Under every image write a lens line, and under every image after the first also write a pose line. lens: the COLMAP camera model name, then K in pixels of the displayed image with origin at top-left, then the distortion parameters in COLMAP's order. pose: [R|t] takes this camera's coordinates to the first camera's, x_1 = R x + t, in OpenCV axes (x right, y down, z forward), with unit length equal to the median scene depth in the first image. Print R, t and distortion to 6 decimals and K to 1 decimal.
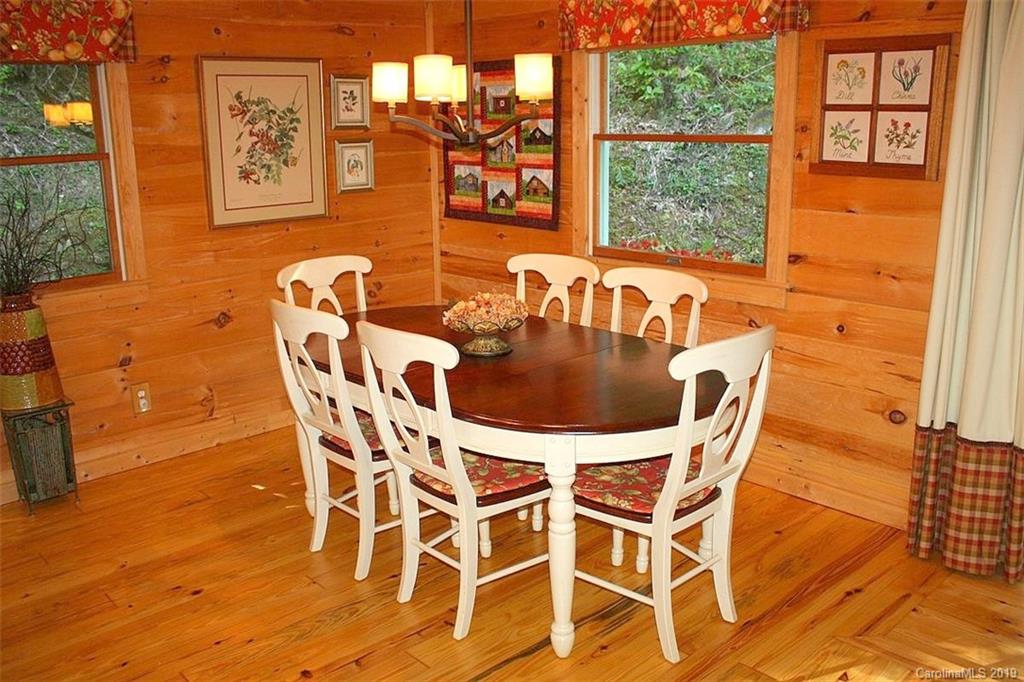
lens RADIAL K [[888.0, 0, 517.3], [0, 888.0, 341.4], [0, 0, 1]] dist [-0.161737, 0.153642]
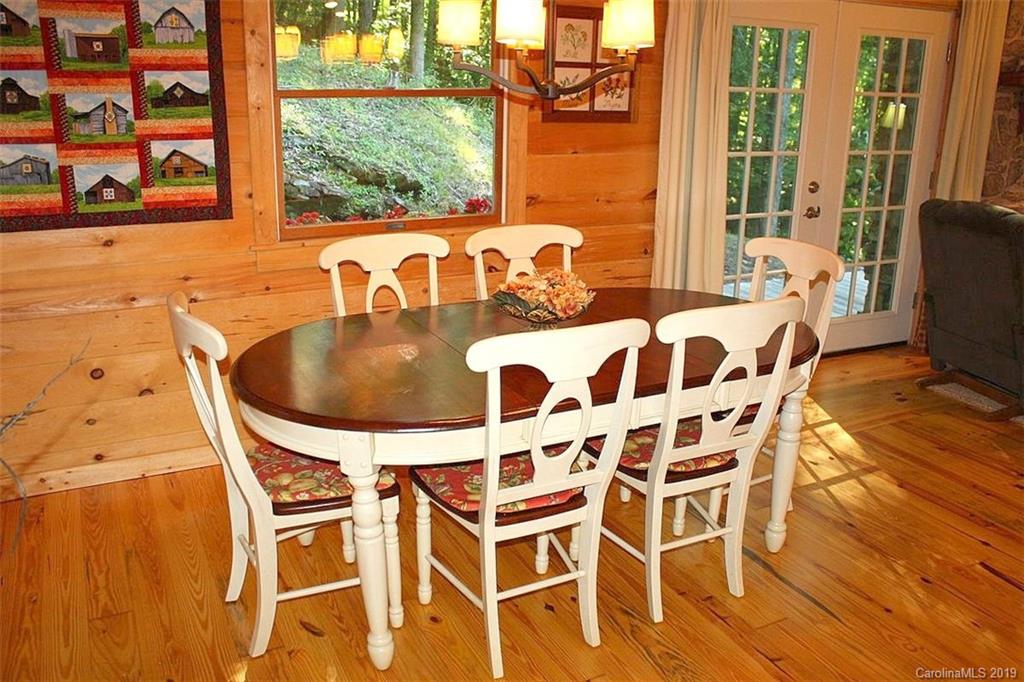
lens RADIAL K [[888.0, 0, 517.3], [0, 888.0, 341.4], [0, 0, 1]] dist [-0.161737, 0.153642]
pose [[0.278088, -0.259248, 0.924910, -0.611080], [0.215449, 0.955191, 0.202958, -0.122393], [-0.936082, 0.142831, 0.321481, 0.537473]]
